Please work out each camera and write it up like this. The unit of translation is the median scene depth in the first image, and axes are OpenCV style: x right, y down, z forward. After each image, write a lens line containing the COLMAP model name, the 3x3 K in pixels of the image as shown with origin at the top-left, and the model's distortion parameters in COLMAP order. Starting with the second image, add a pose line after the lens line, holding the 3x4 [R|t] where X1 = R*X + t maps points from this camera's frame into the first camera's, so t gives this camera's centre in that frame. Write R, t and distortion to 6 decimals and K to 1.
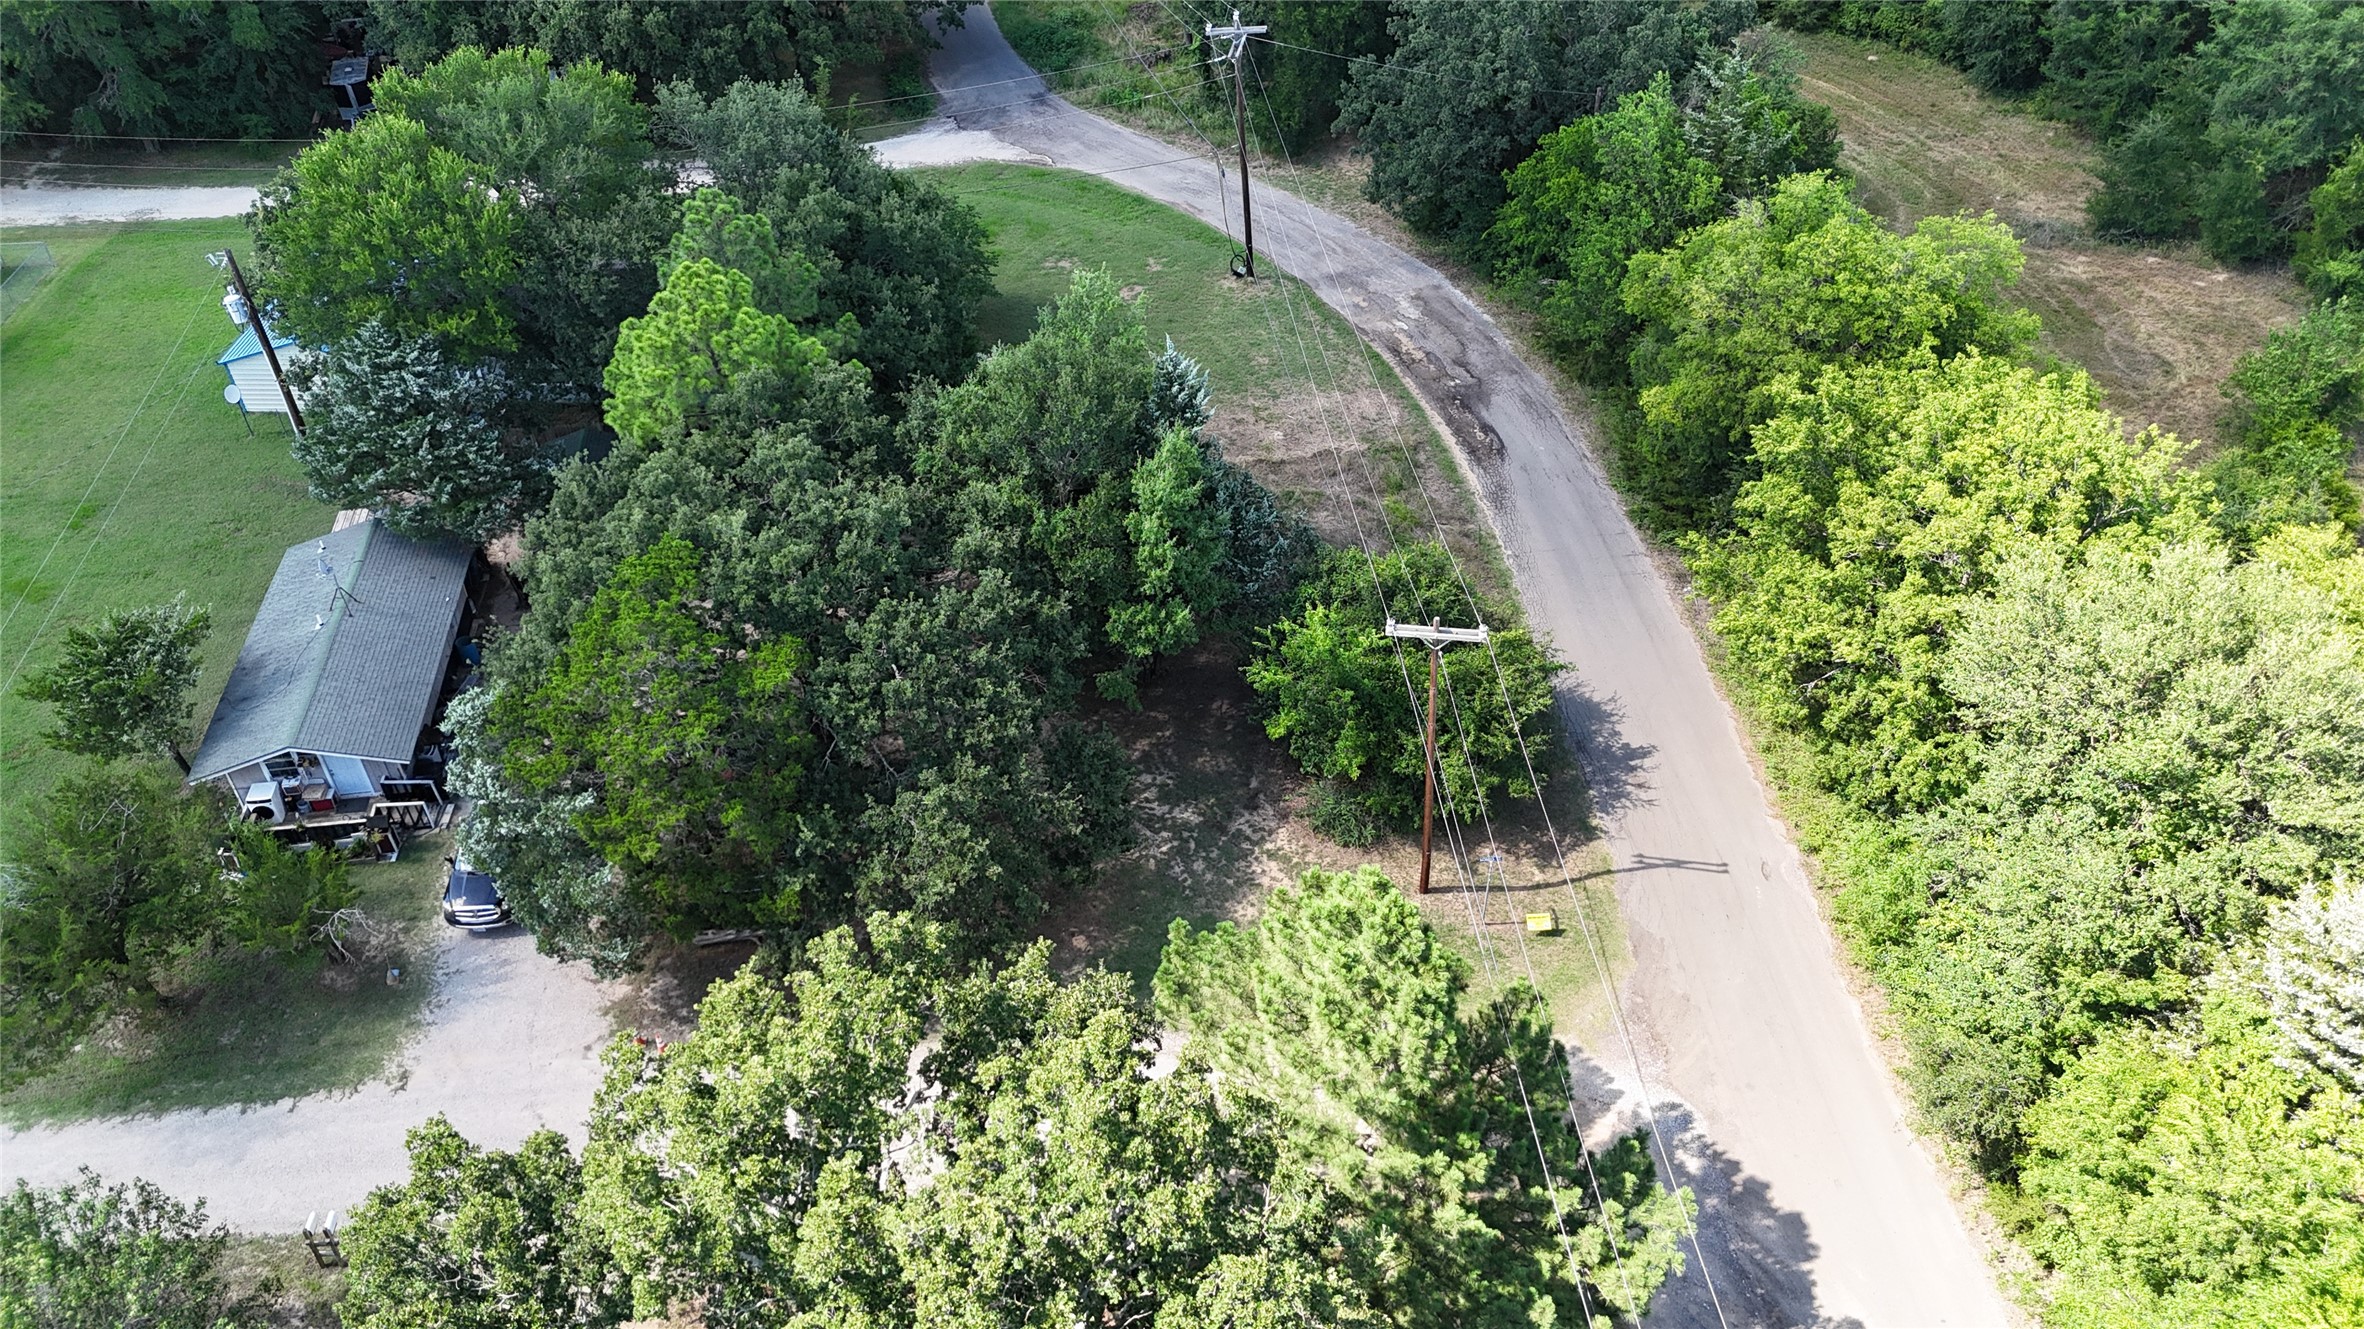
lens RADIAL K [[1733.5, 0, 1177.7], [0, 1733.5, 667.2], [0, 0, 1]] dist [0.073984, -0.072838]
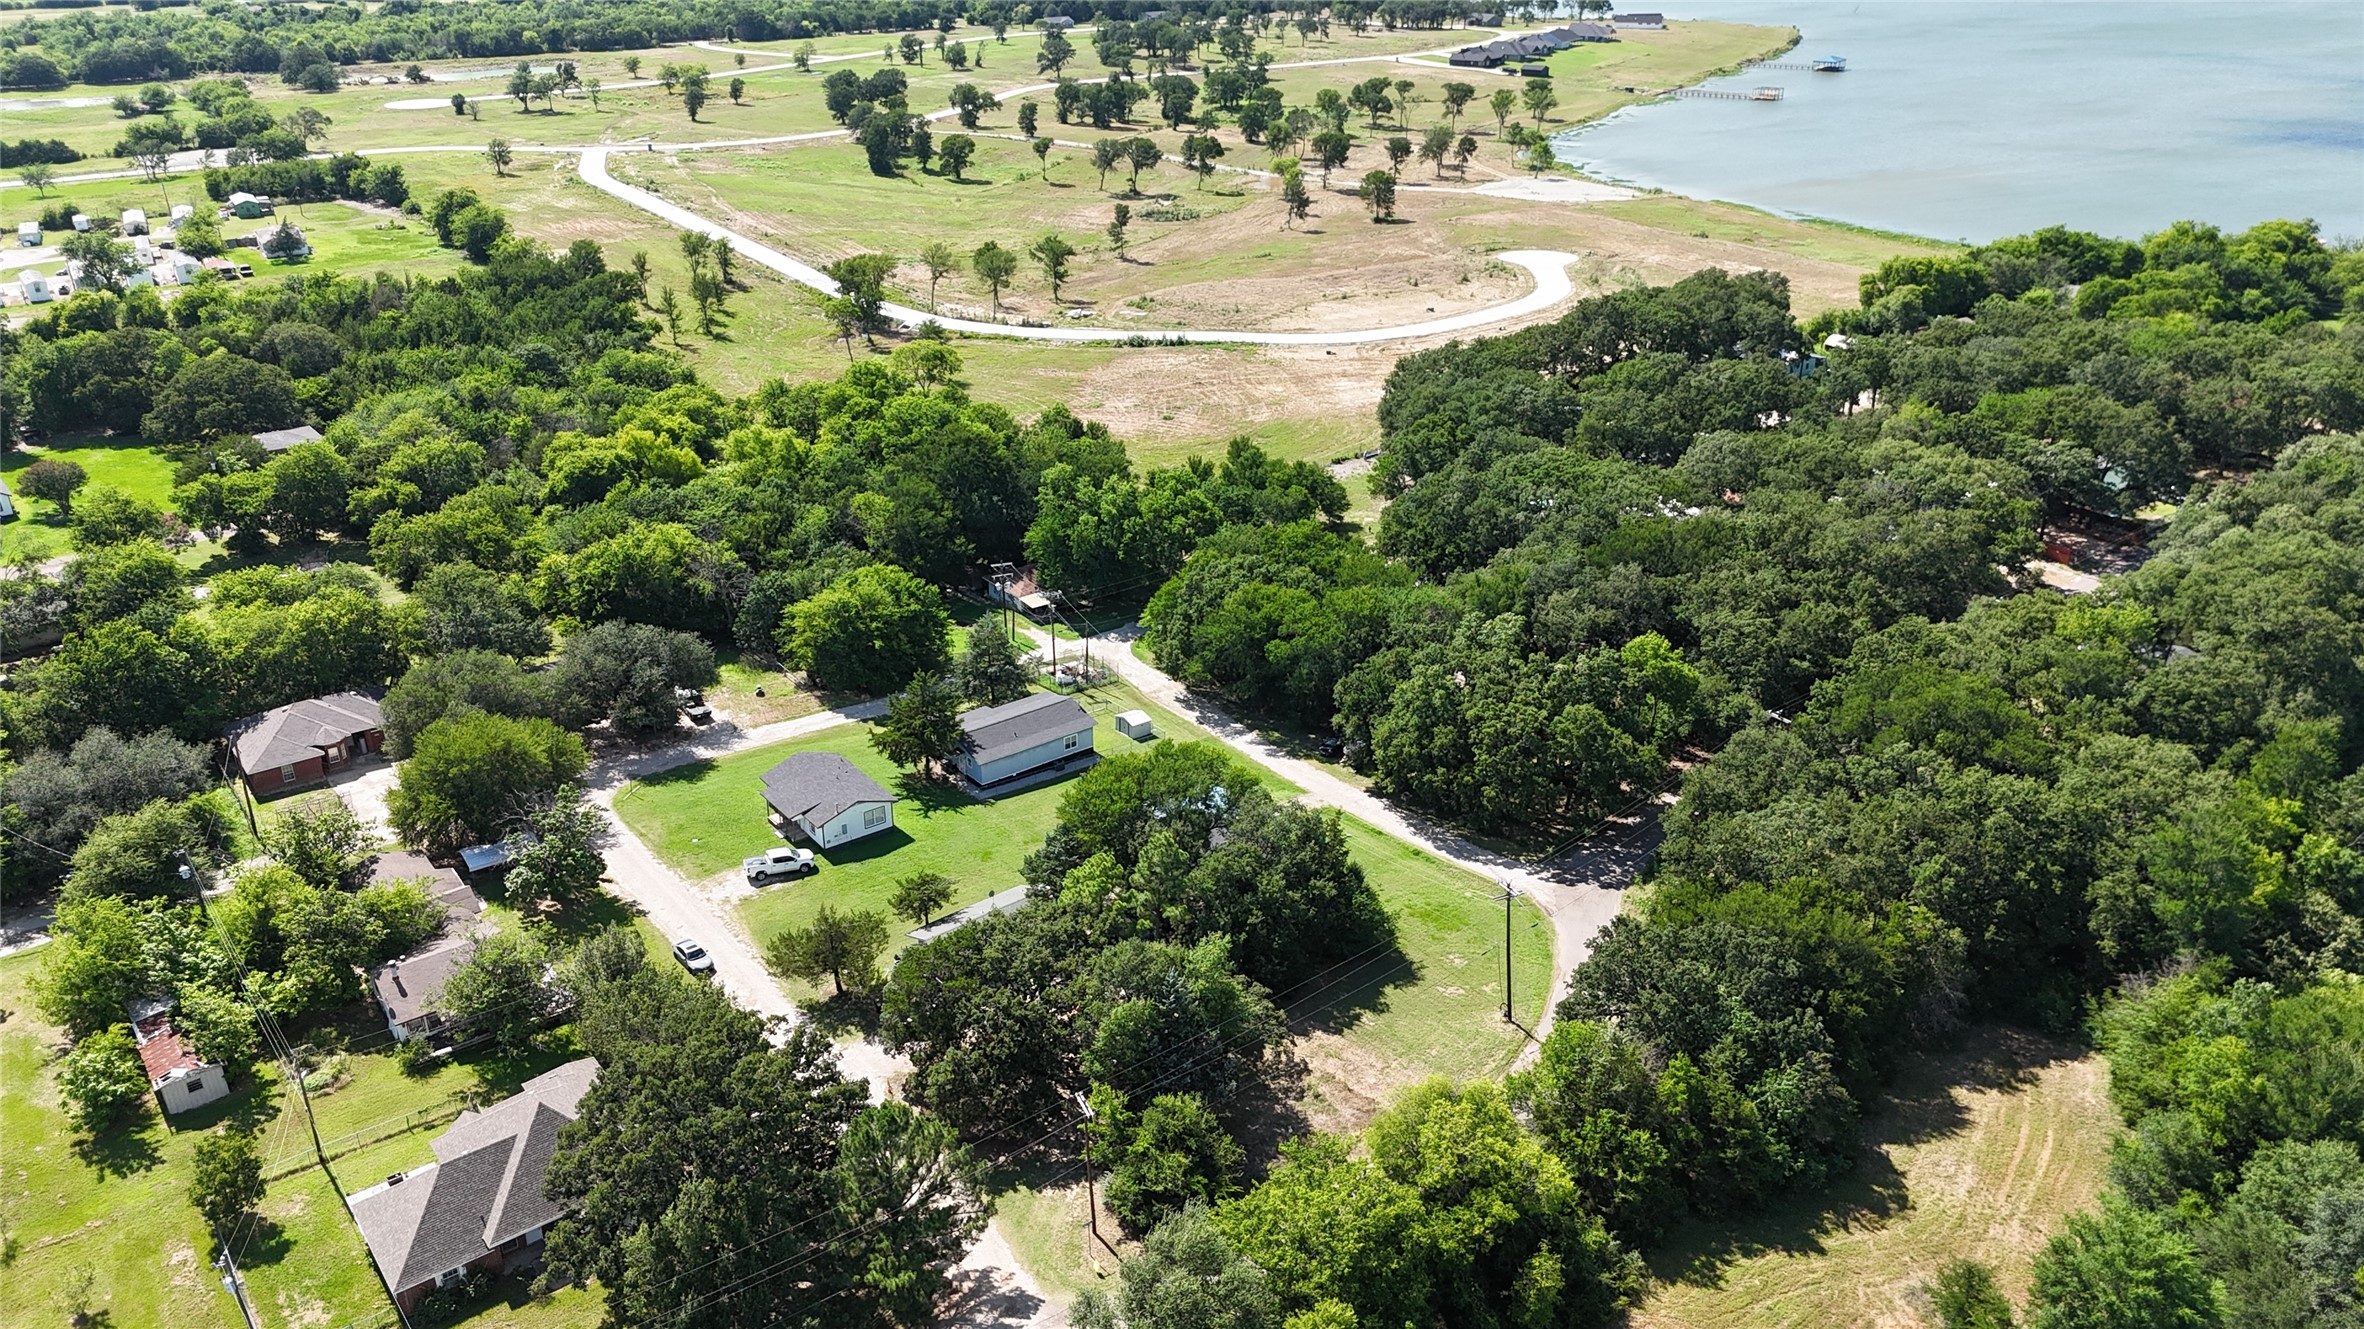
lens RADIAL K [[1727.9, 0, 1182.0], [0, 1727.9, 664.5], [0, 0, 1]] dist [0.119668, -0.188336]
pose [[0.535498, 0.349973, -0.768610, 1.653644], [-0.545841, 0.837888, 0.001225, -0.540490], [0.644438, 0.418882, 0.639717, -0.662728]]
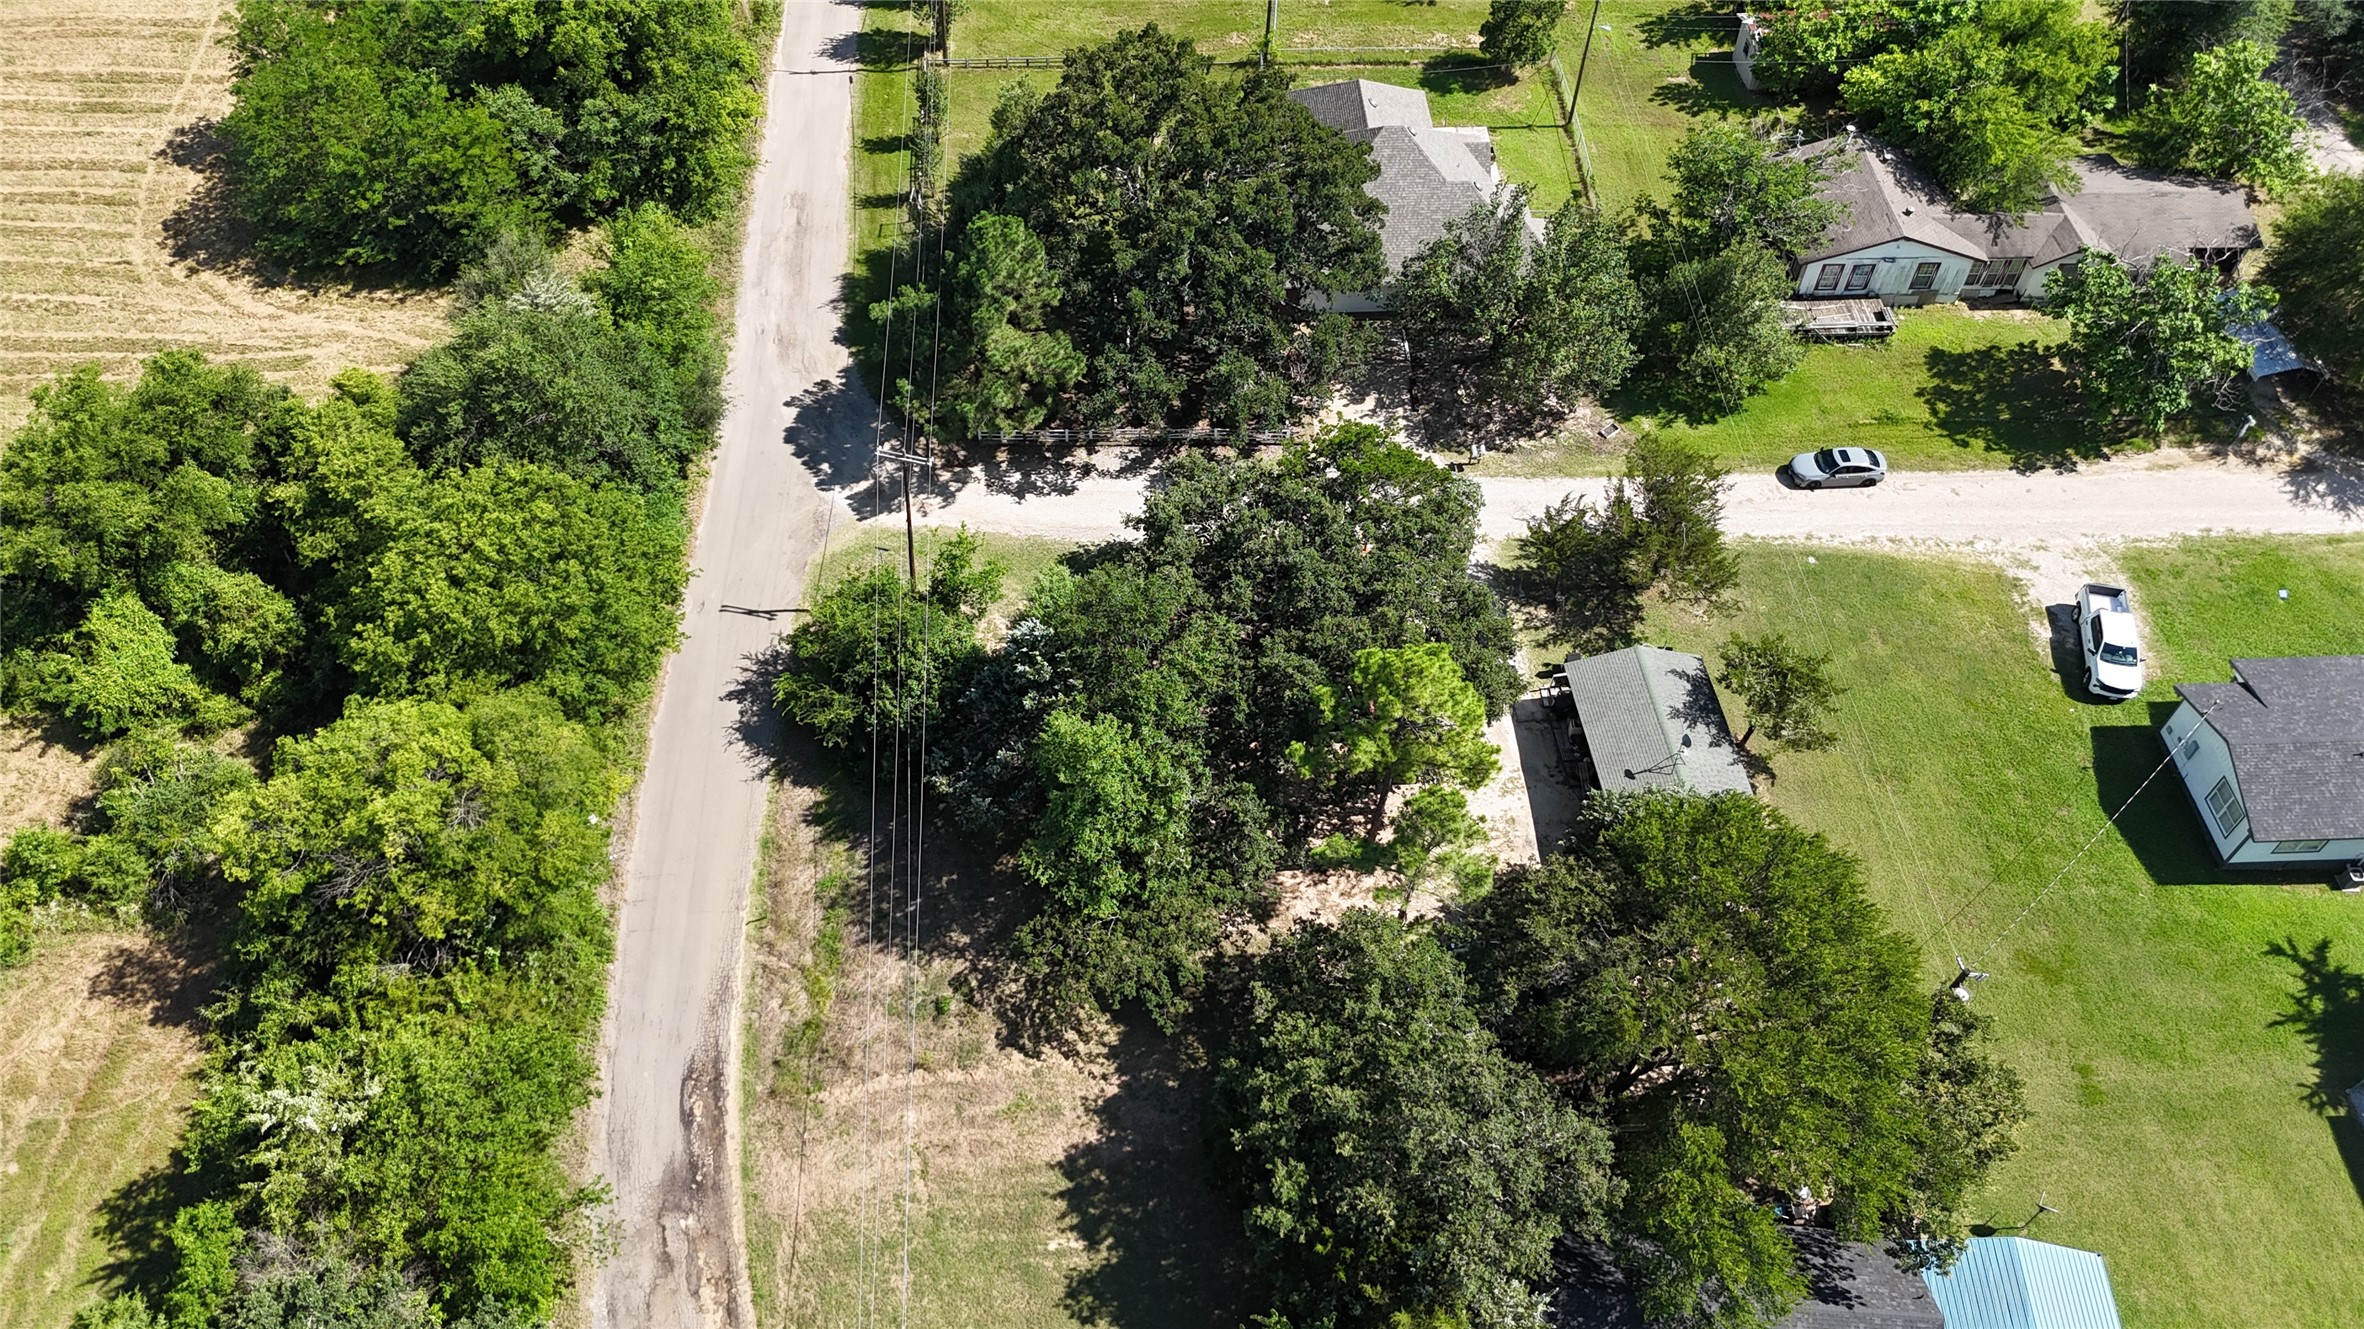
lens RADIAL K [[1733.5, 0, 1177.7], [0, 1733.5, 667.2], [0, 0, 1]] dist [0.073984, -0.072838]
pose [[-0.999367, -0.032748, 0.013879, -0.128590], [0.014825, -0.028836, 0.999474, -1.481020], [-0.032330, 0.999048, 0.029304, 0.990197]]
